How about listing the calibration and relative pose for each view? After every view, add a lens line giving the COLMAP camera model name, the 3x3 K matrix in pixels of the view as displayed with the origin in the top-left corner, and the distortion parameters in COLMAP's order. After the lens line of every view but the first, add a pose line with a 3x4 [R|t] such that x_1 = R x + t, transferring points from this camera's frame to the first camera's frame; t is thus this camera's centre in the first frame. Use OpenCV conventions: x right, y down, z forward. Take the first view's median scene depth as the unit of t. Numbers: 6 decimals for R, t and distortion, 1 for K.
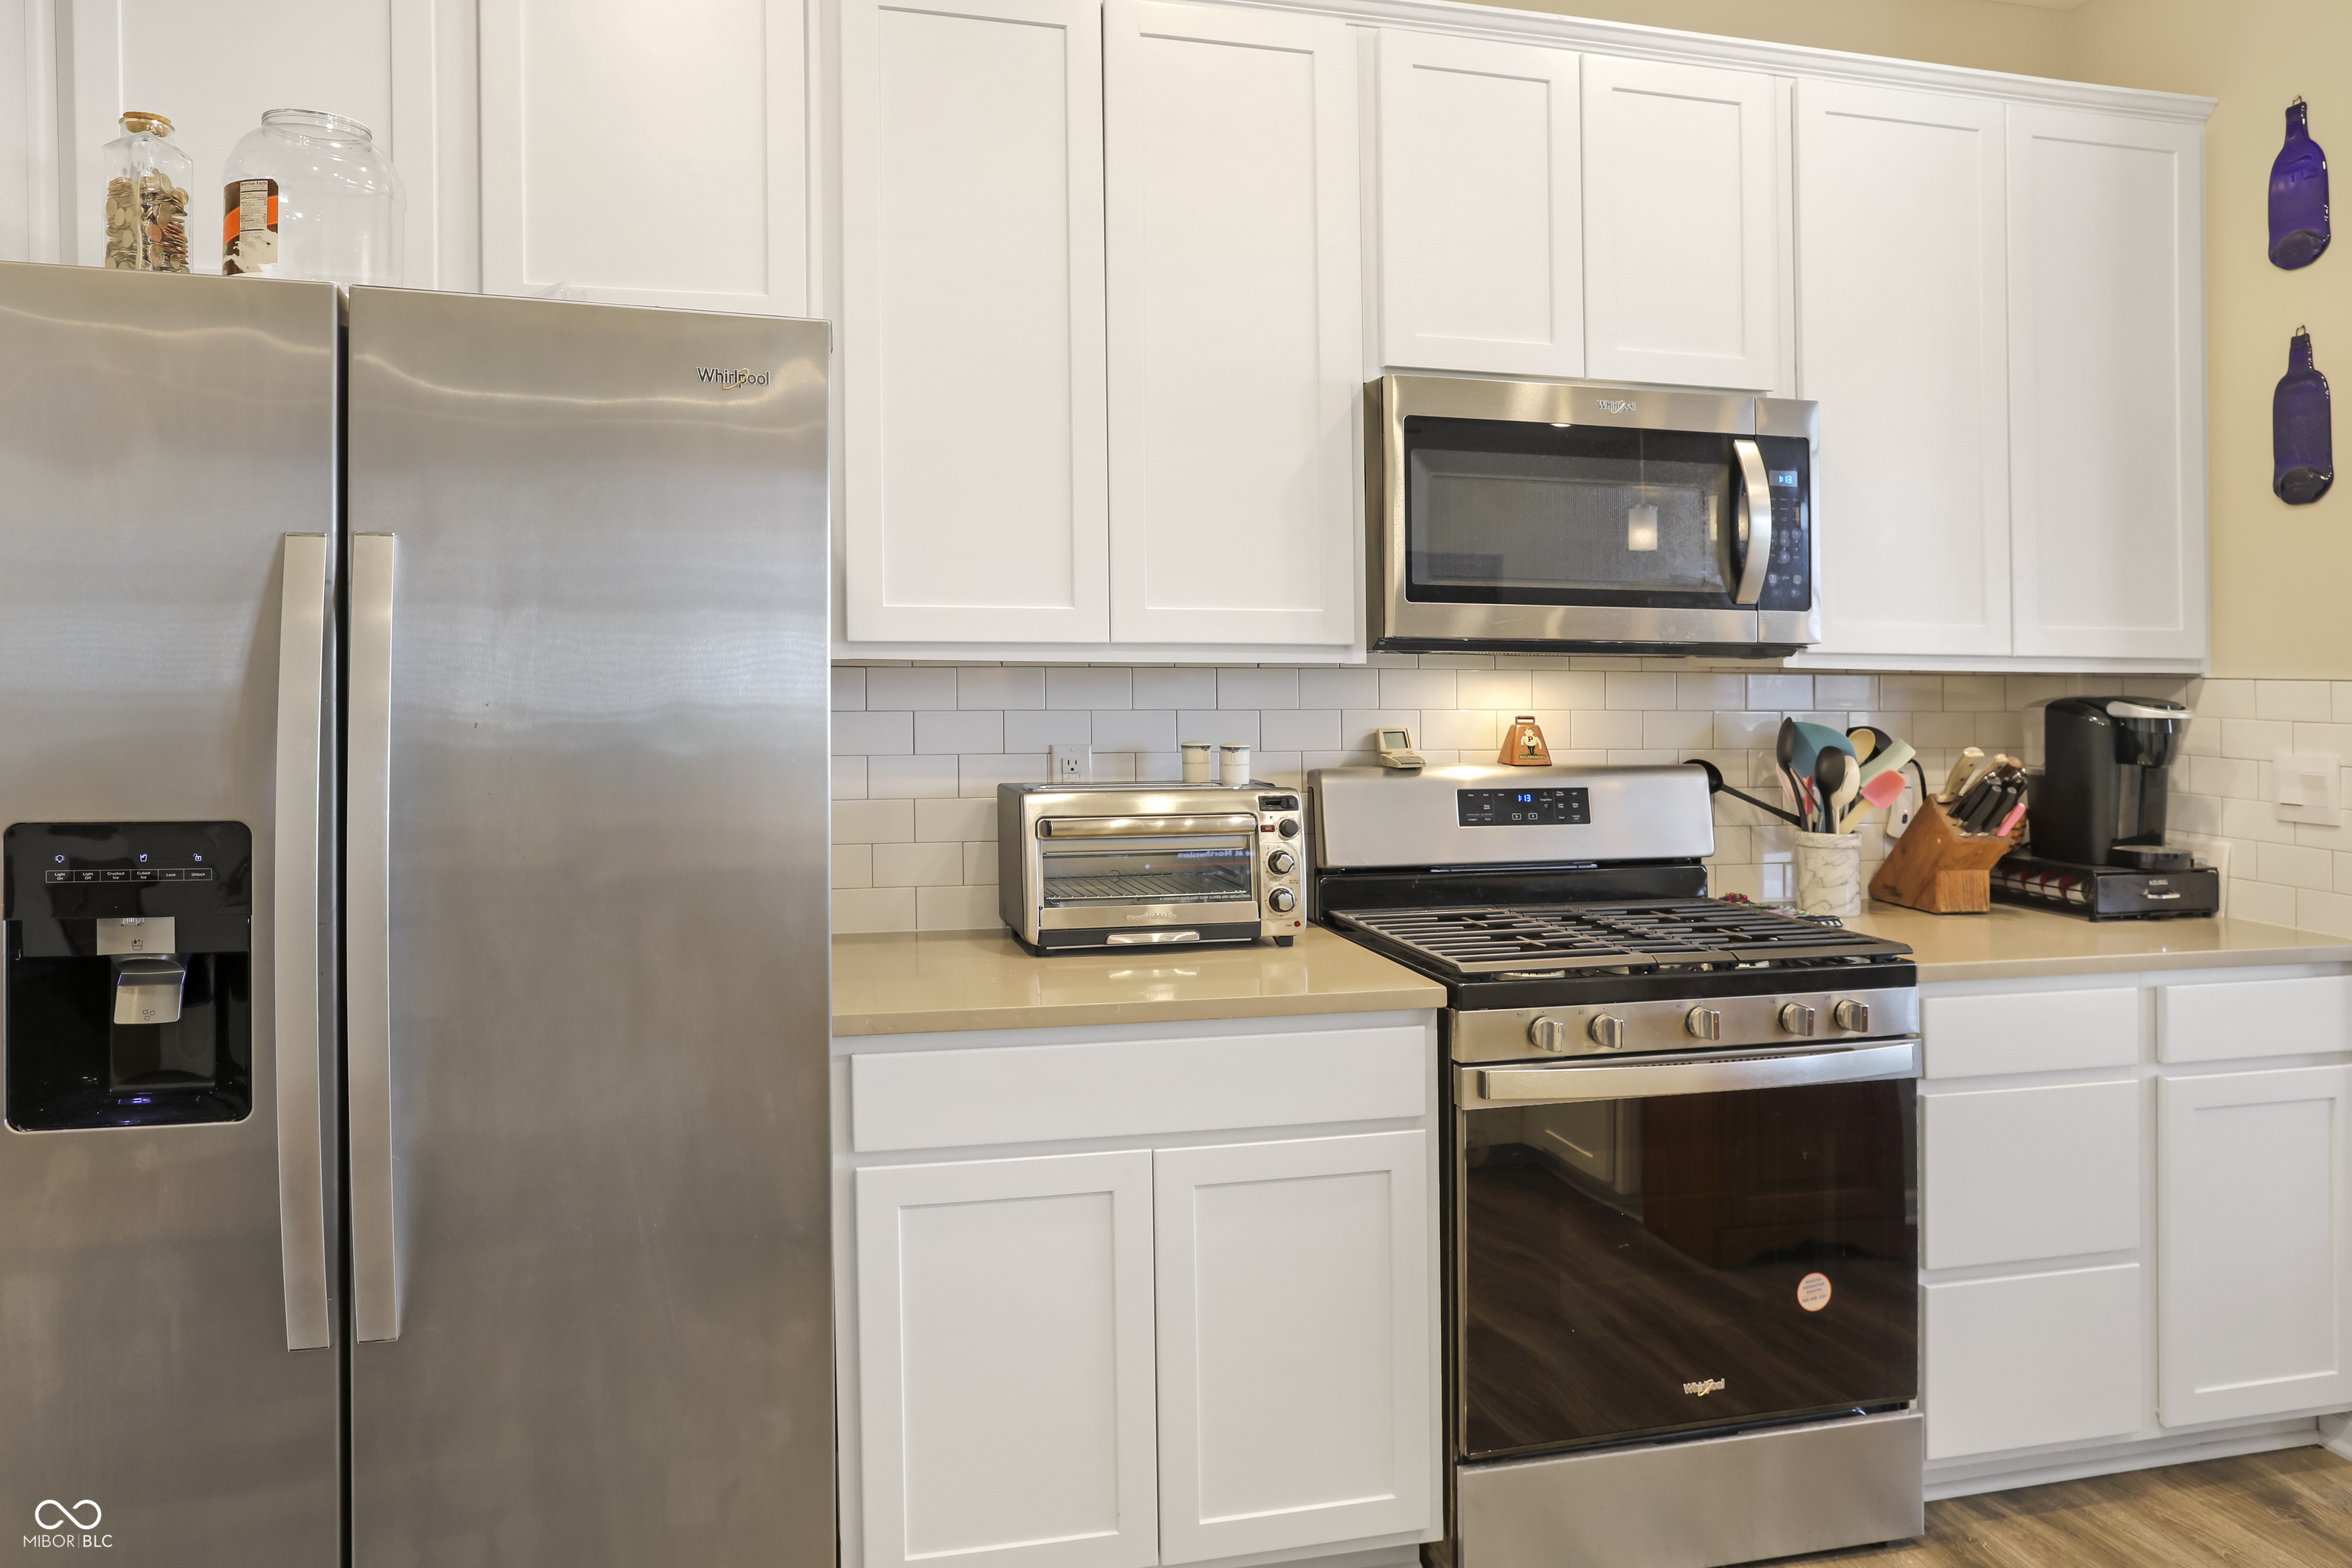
lens RADIAL K [[1652.0, 0, 1175.5], [0, 1652.0, 676.7], [0, 0, 1]] dist [-0.001250, 0.010332]
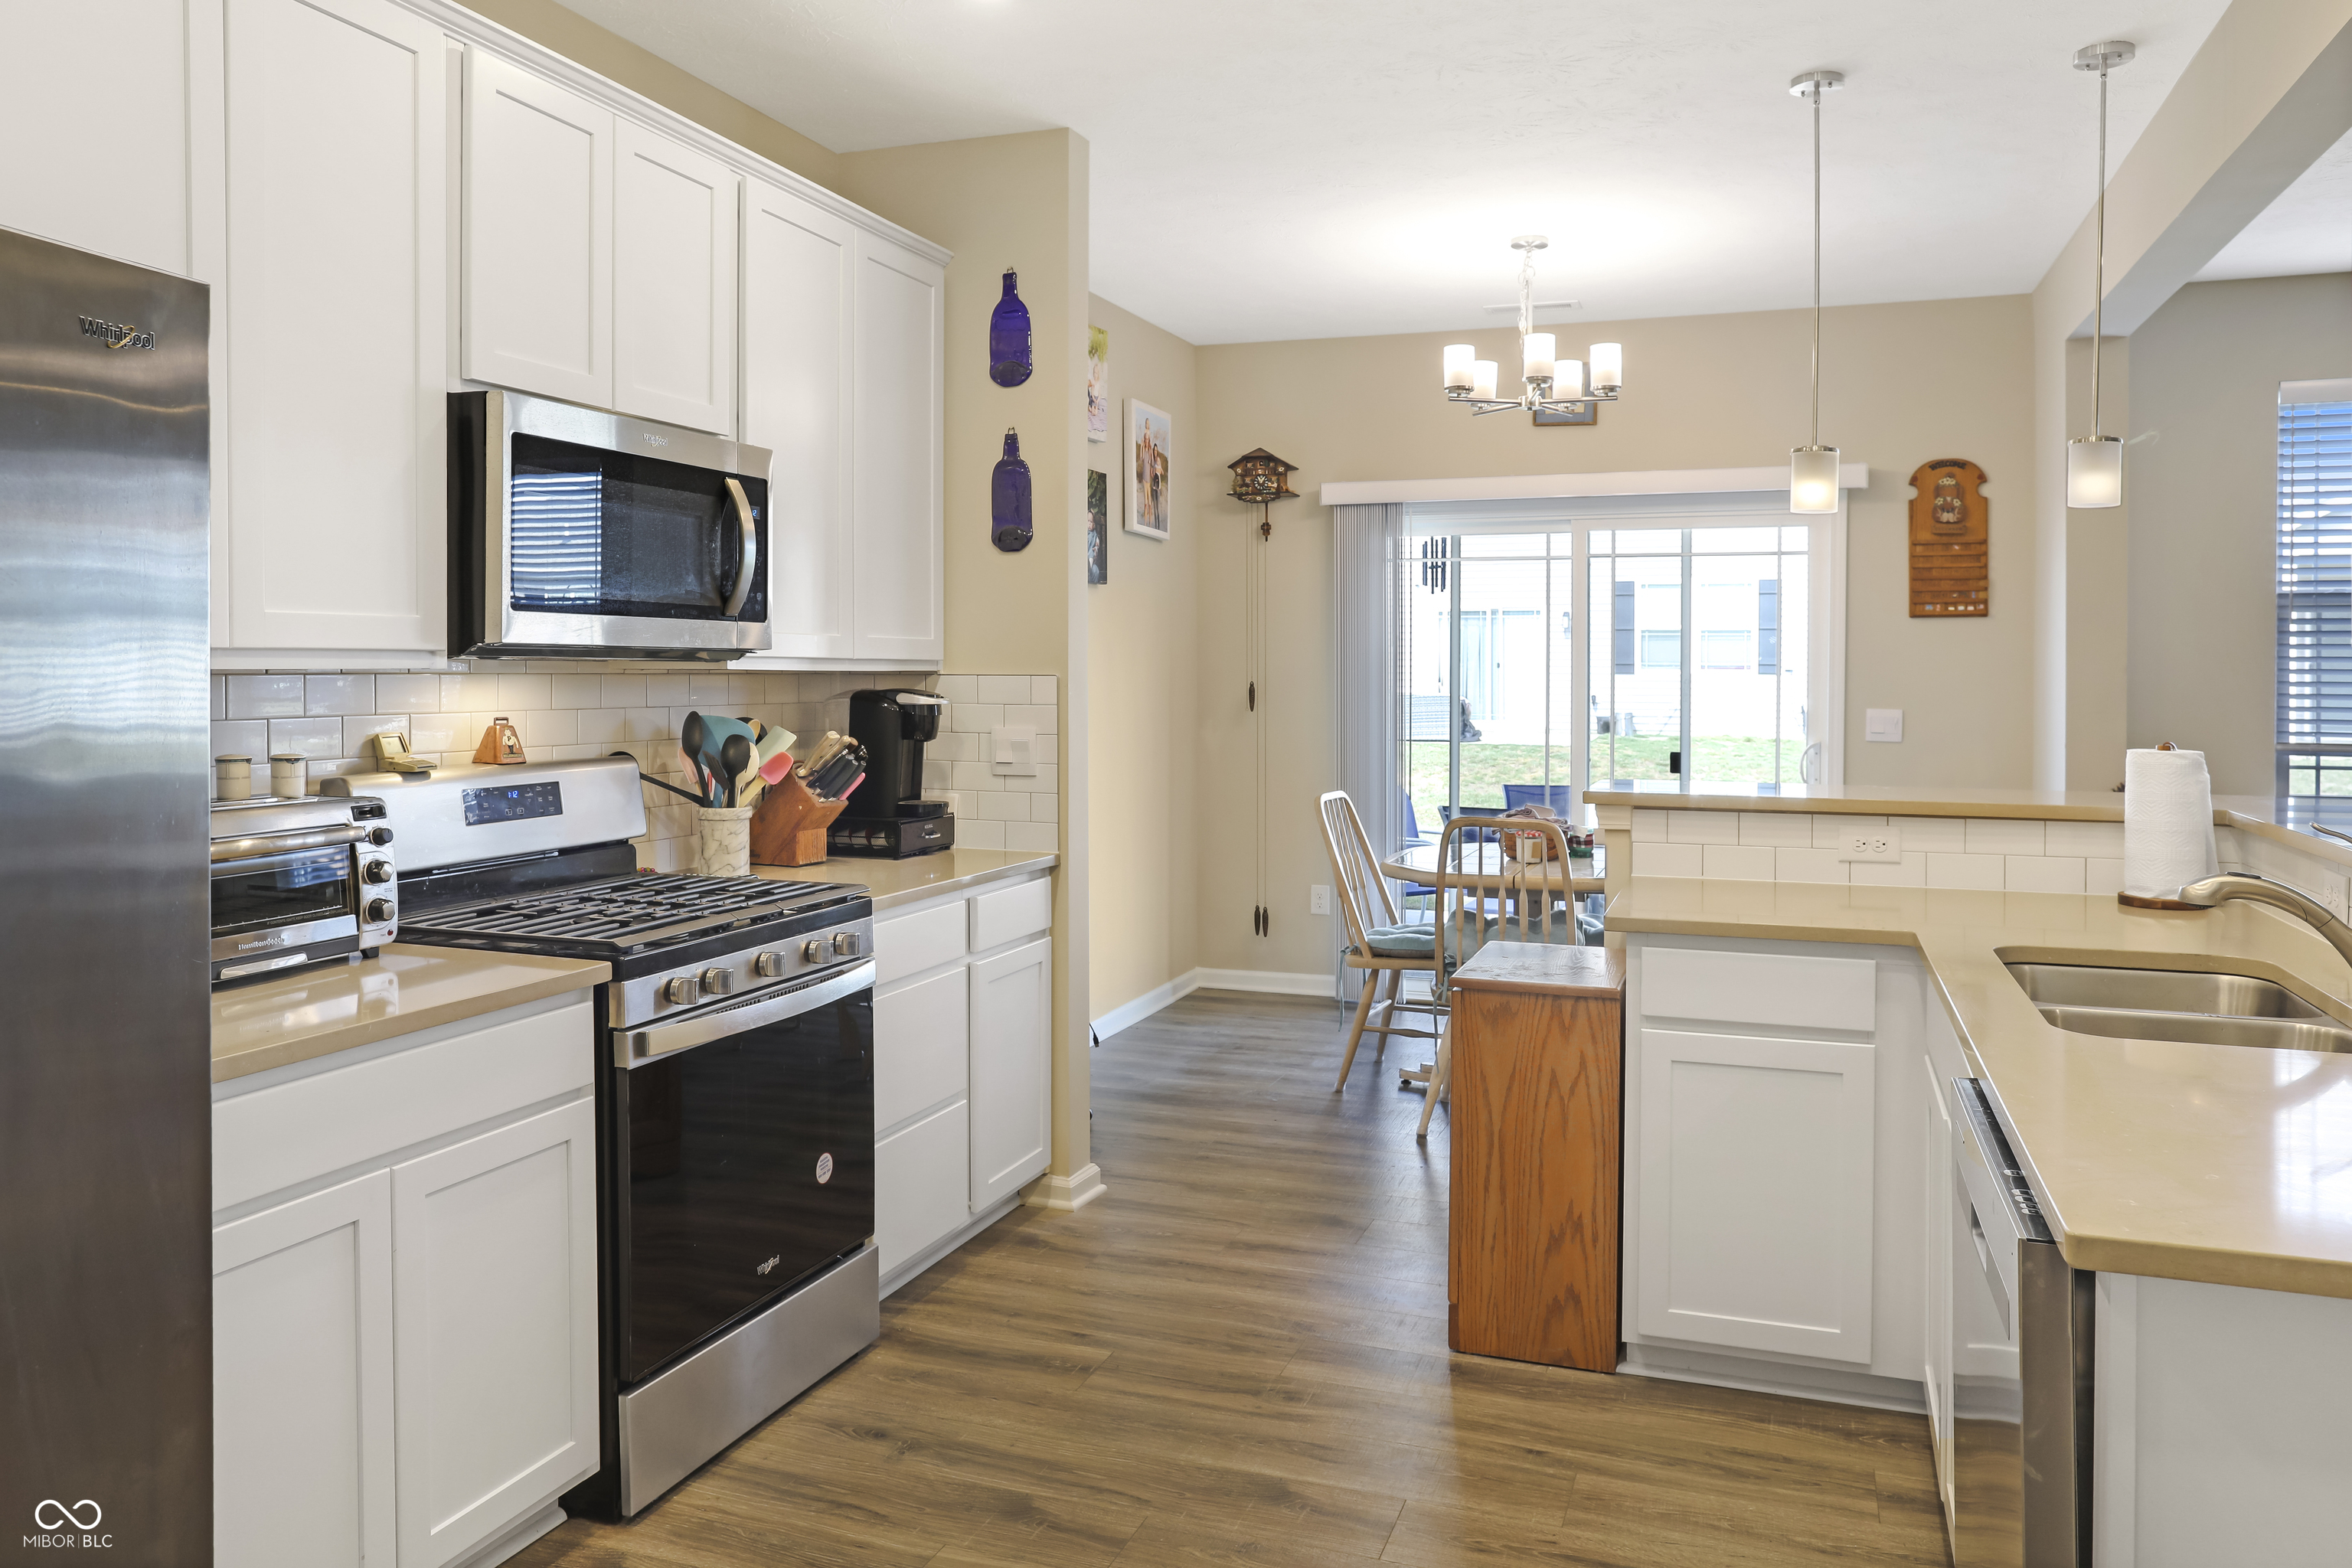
lens RADIAL K [[1652.0, 0, 1199.3], [0, 1652.0, 683.5], [0, 0, 1]] dist [-0.001250, 0.010332]
pose [[0.589560, -0.013727, 0.807608, -0.386659], [0.009111, 0.999905, 0.010344, -0.004129], [-0.807673, 0.001260, 0.589629, 0.028020]]
